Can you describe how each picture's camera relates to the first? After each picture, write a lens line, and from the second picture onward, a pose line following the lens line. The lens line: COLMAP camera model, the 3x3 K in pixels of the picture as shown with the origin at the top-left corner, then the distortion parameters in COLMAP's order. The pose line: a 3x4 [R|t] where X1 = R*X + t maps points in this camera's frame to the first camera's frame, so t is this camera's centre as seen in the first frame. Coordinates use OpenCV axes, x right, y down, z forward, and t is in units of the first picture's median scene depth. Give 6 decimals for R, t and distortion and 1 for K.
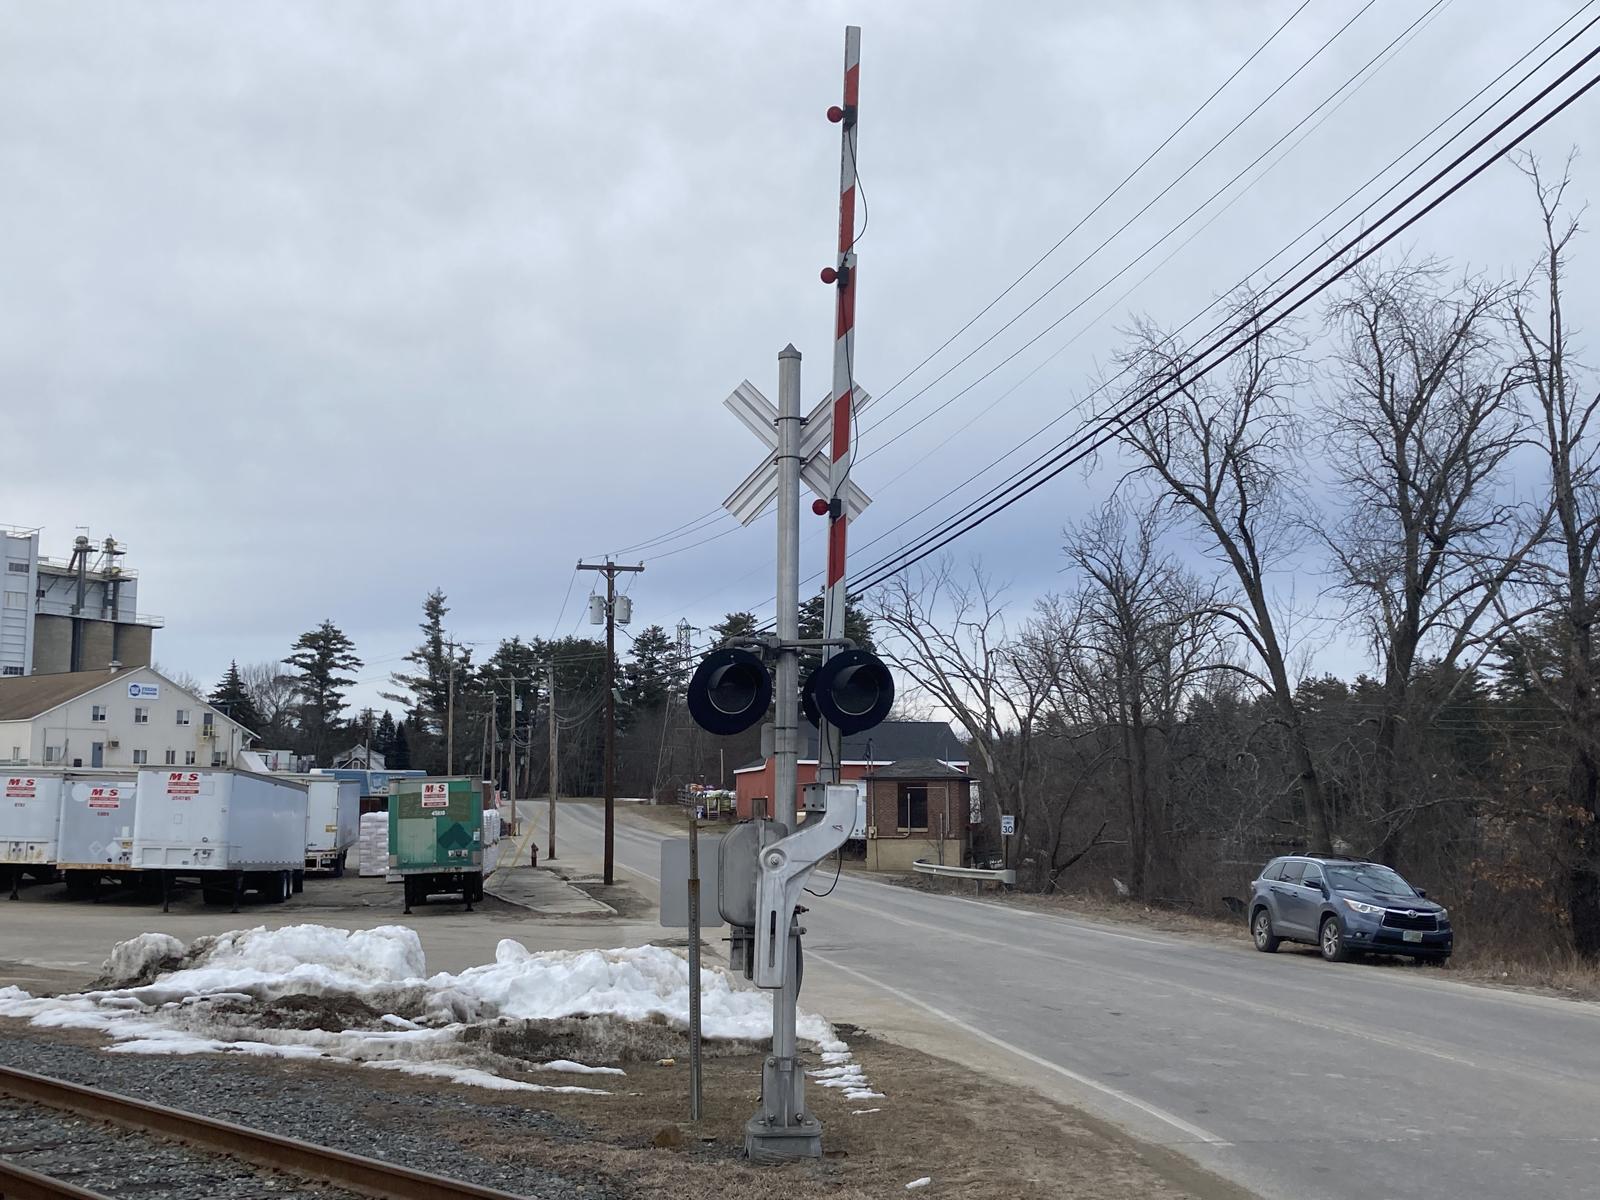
lens RADIAL K [[1799.1, 0, 806.9], [0, 1799.1, 592.8], [0, 0, 1]] dist [0.119251, -0.408240]
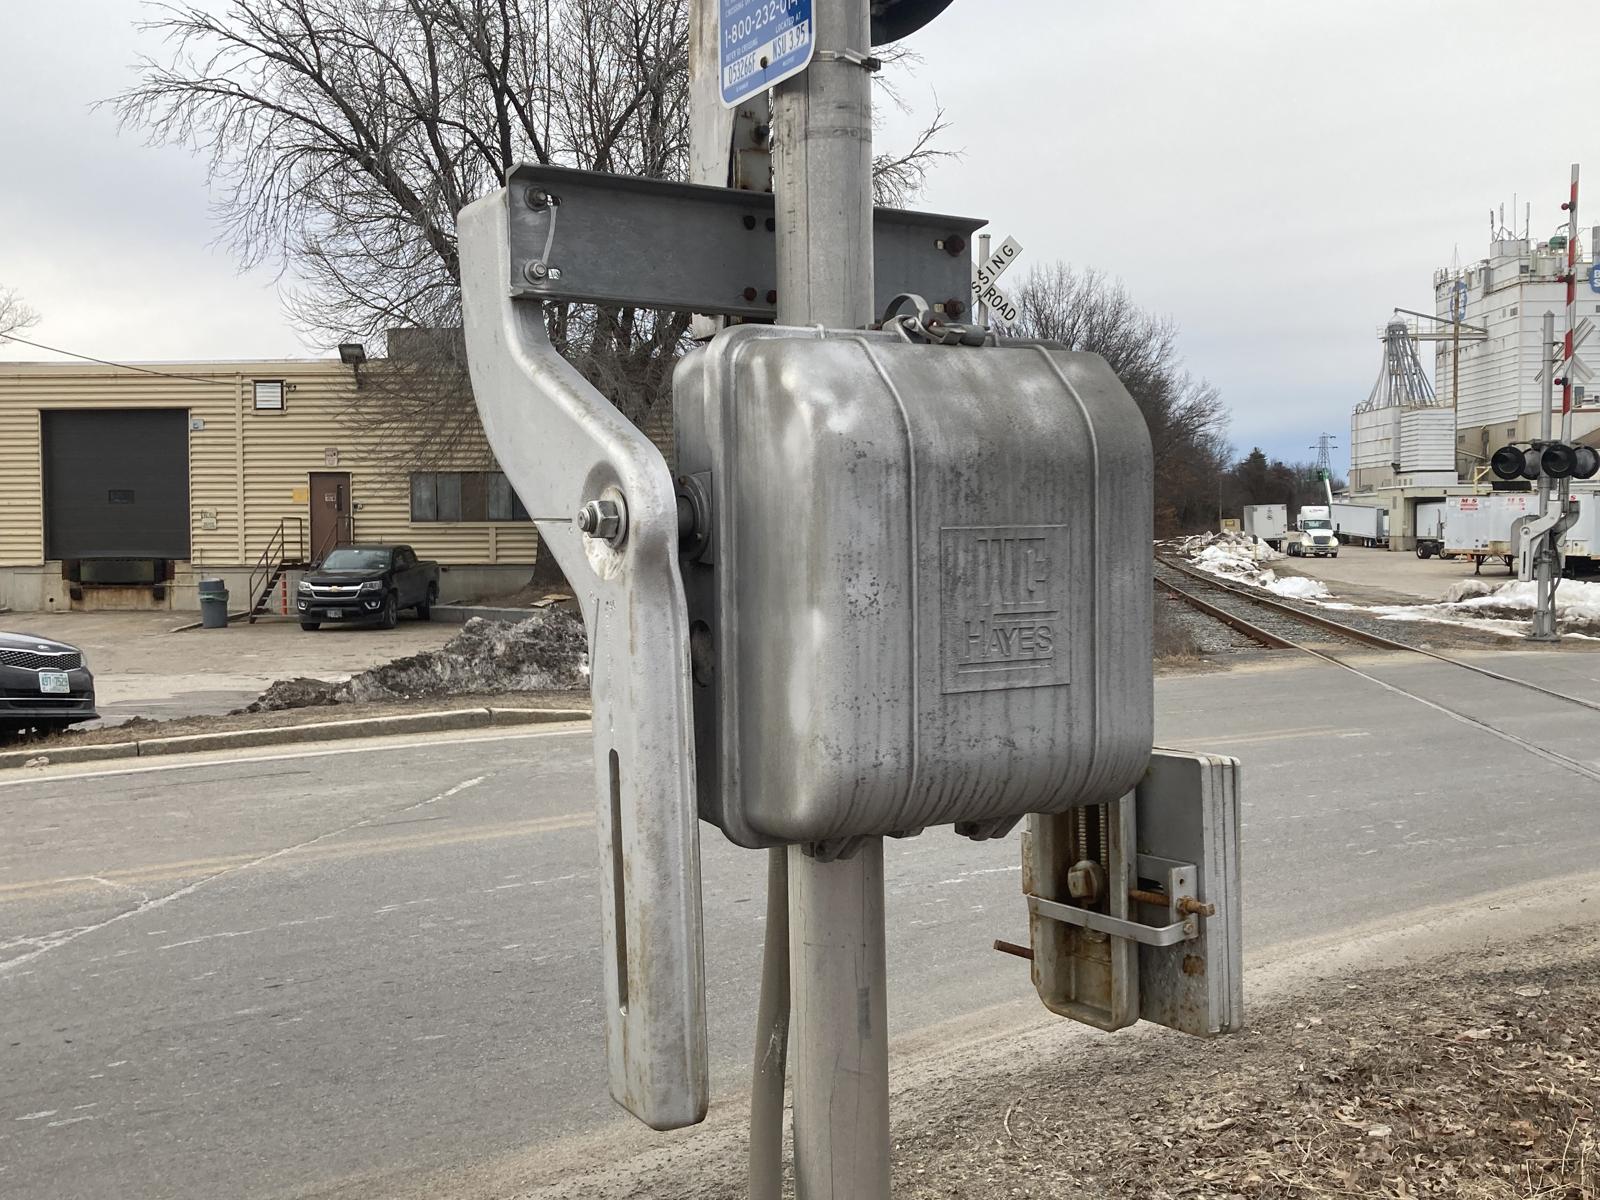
lens RADIAL K [[1642.9, 0, 800.8], [0, 1642.9, 554.8], [0, 0, 1]] dist [0.091043, -0.147757]
pose [[0.596515, 0.009424, -0.802546, 0.233583], [0.102421, 0.990862, 0.087763, -0.023488], [0.796040, -0.134549, 0.590099, -0.218975]]
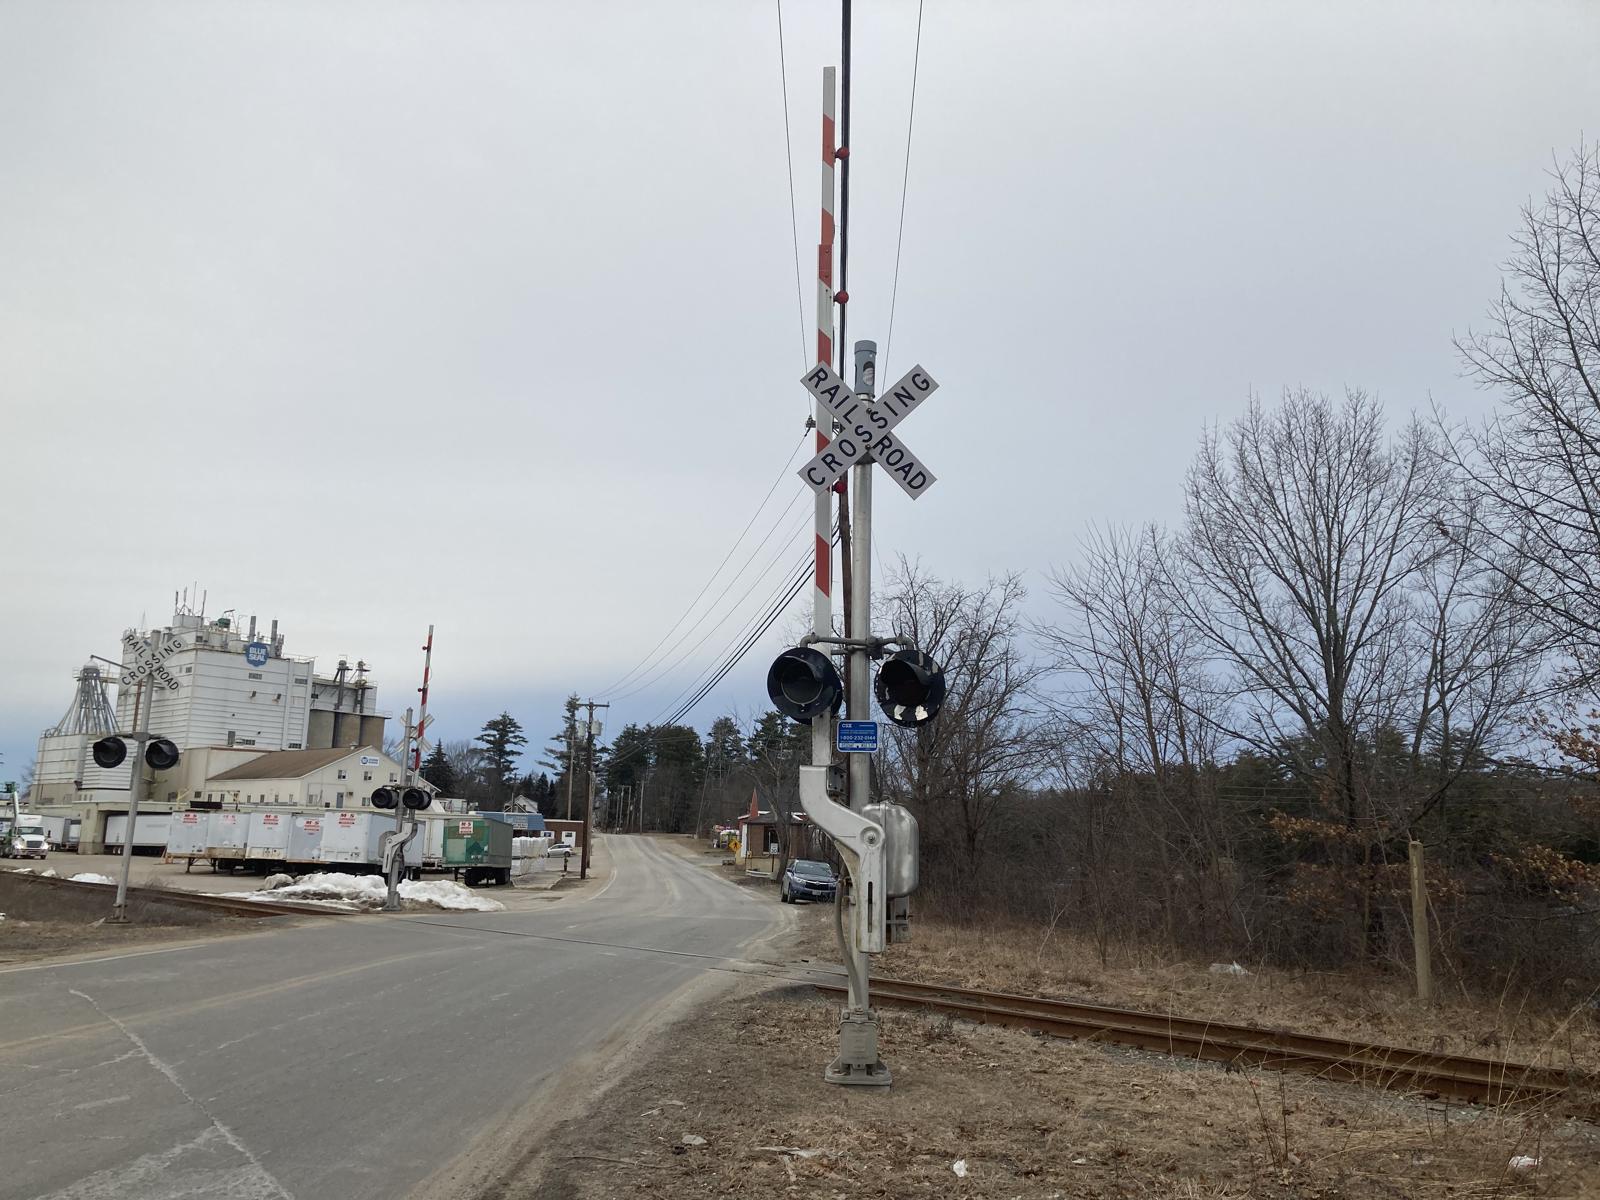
lens RADIAL K [[1295.9, 0, 793.0], [0, 1295.9, 601.4], [0, 0, 1]] dist [0.015214, -0.010027]
pose [[0.998098, 0.008930, -0.060993, 0.201792], [-0.012990, 0.997702, -0.066497, -0.039363], [0.060259, 0.067163, 0.995921, -0.358121]]
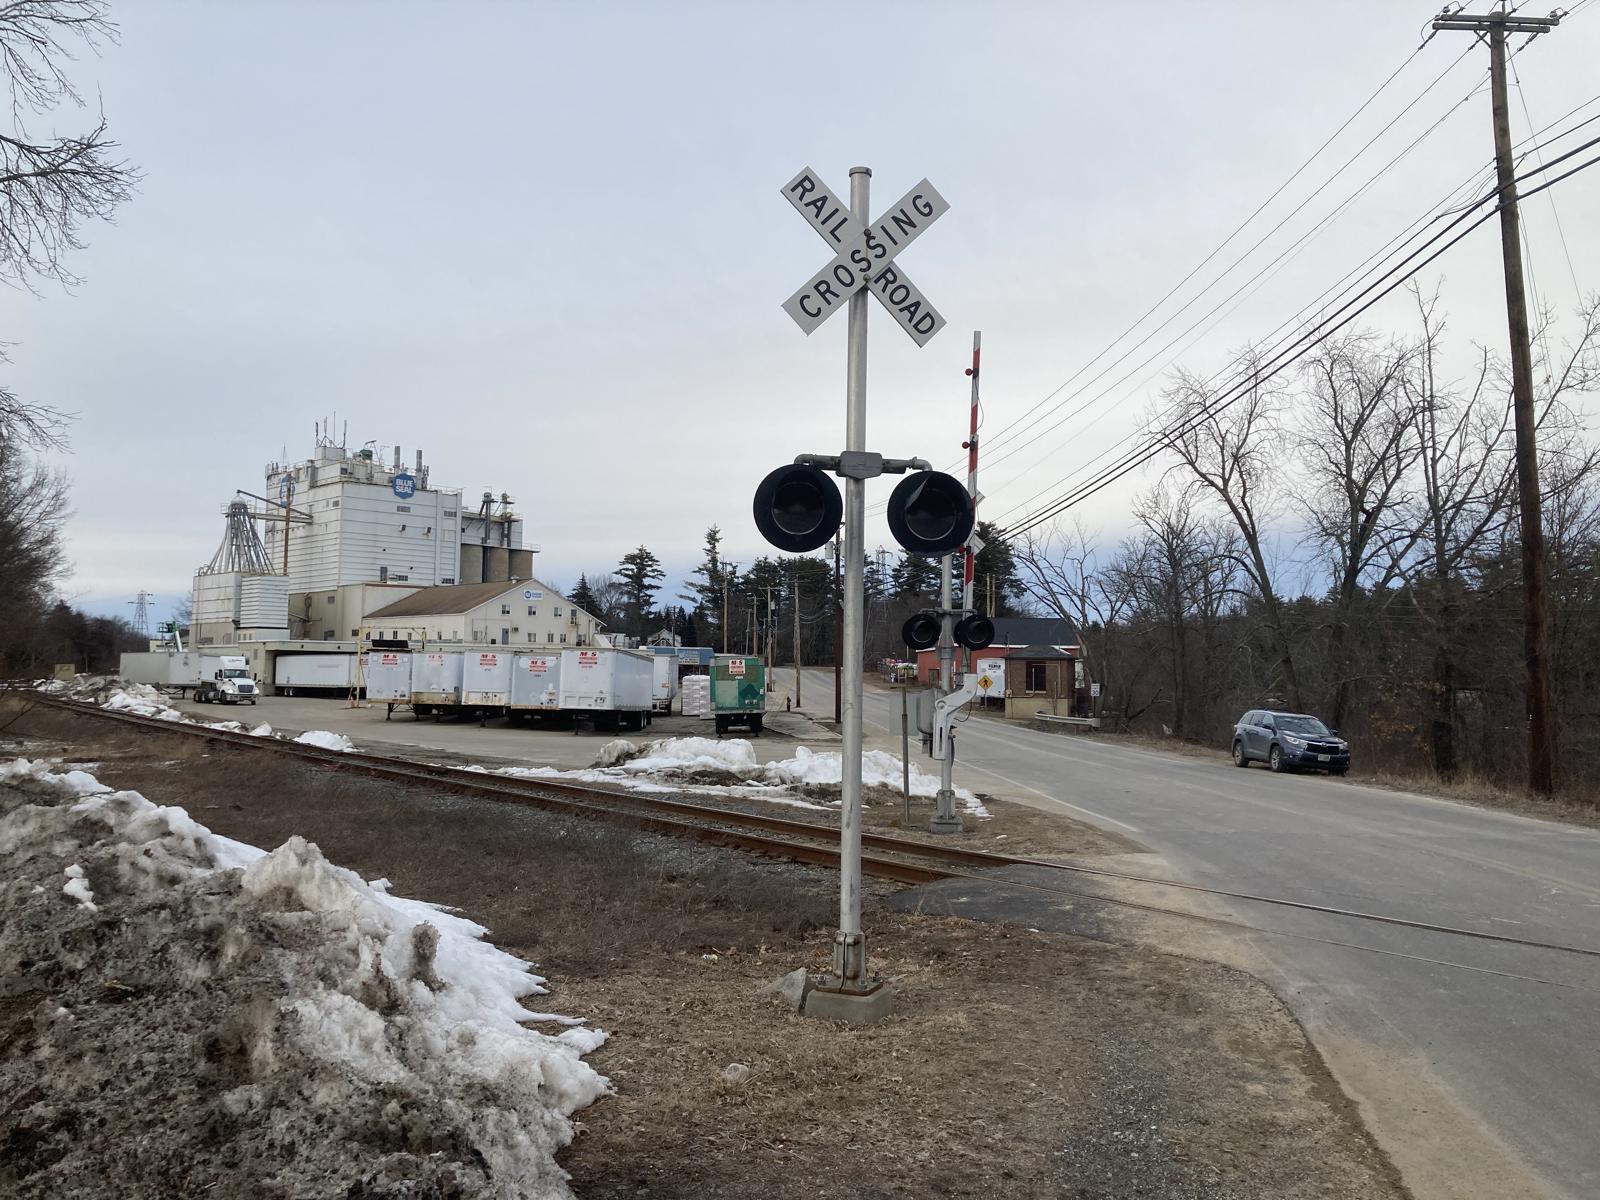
lens RADIAL K [[1284.9, 0, 805.5], [0, 1284.9, 589.6], [0, 0, 1]] dist [0.011368, -0.004746]
pose [[0.992004, 0.001832, -0.126194, 0.003345], [0.004873, 0.998593, 0.052801, -0.016970], [0.126114, -0.052993, 0.990599, -0.124642]]
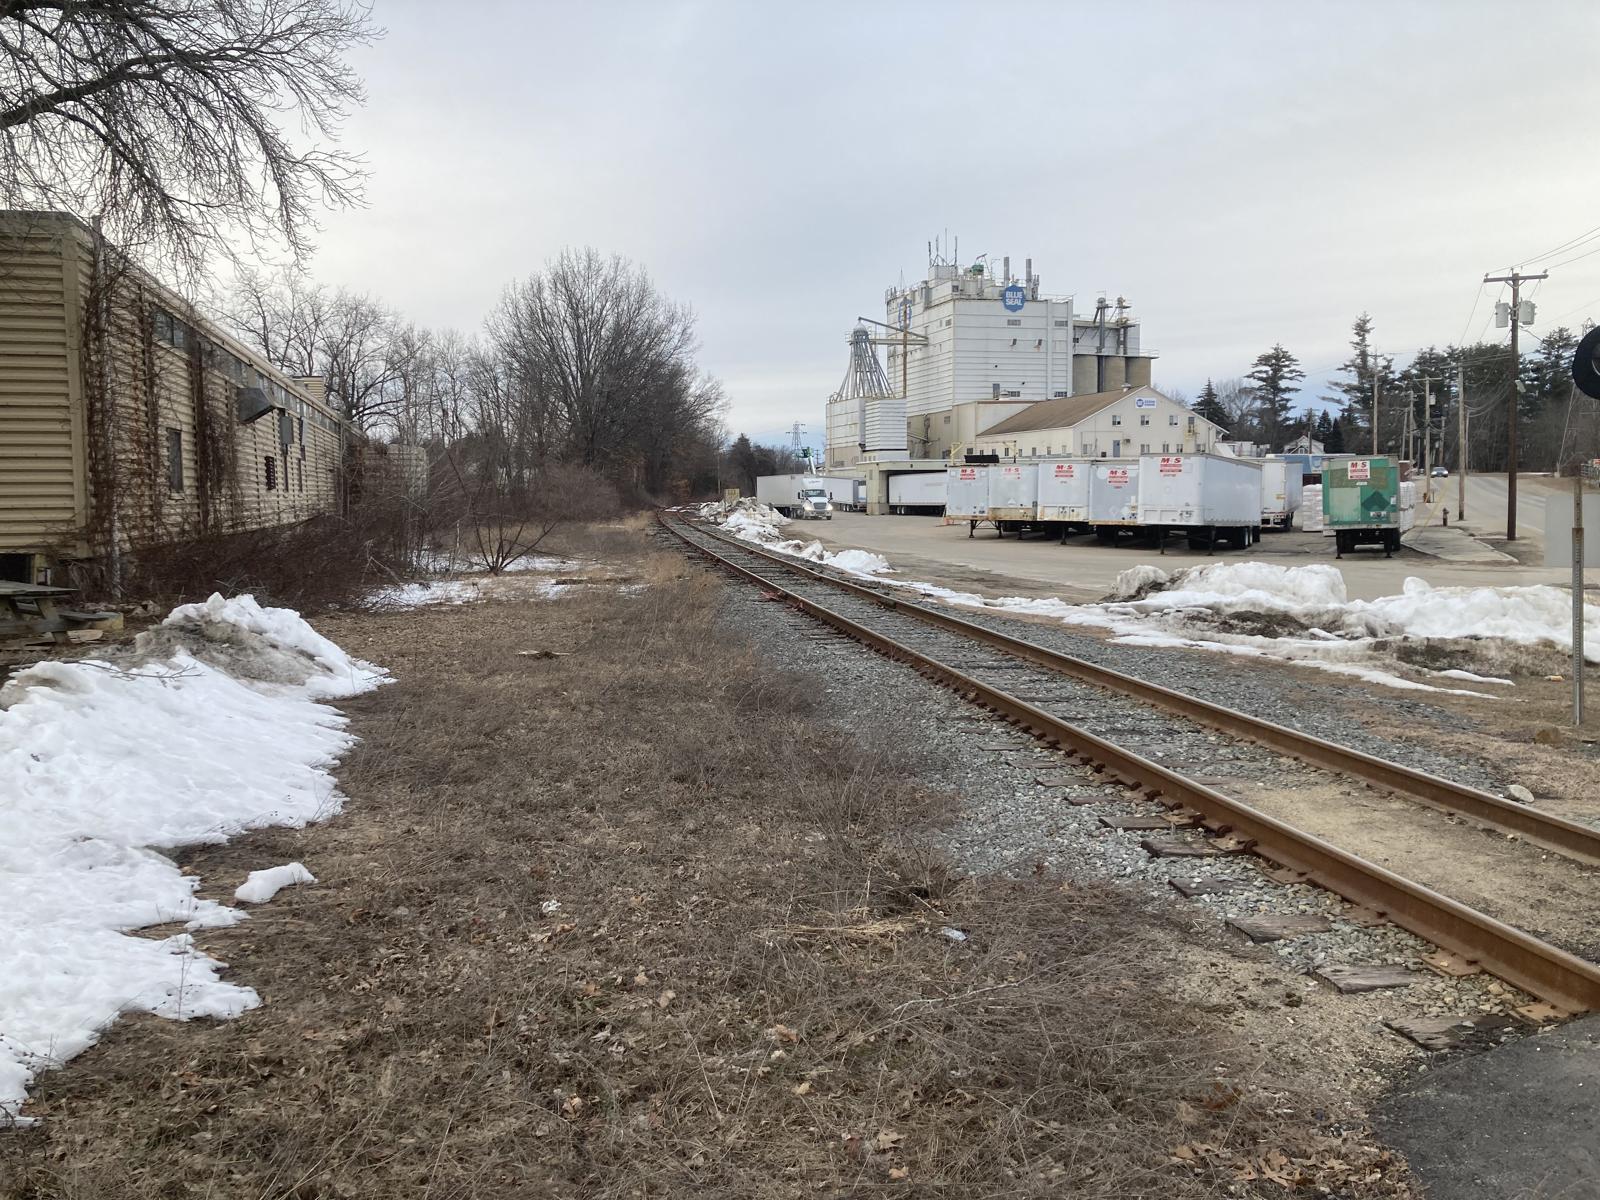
lens RADIAL K [[1284.9, 0, 805.5], [0, 1284.9, 589.6], [0, 0, 1]] dist [0.011368, -0.004746]
pose [[0.819507, 0.032624, -0.572140, 0.001332], [0.081400, 0.981629, 0.172566, 0.003163], [0.567259, -0.187992, 0.801796, 0.009598]]
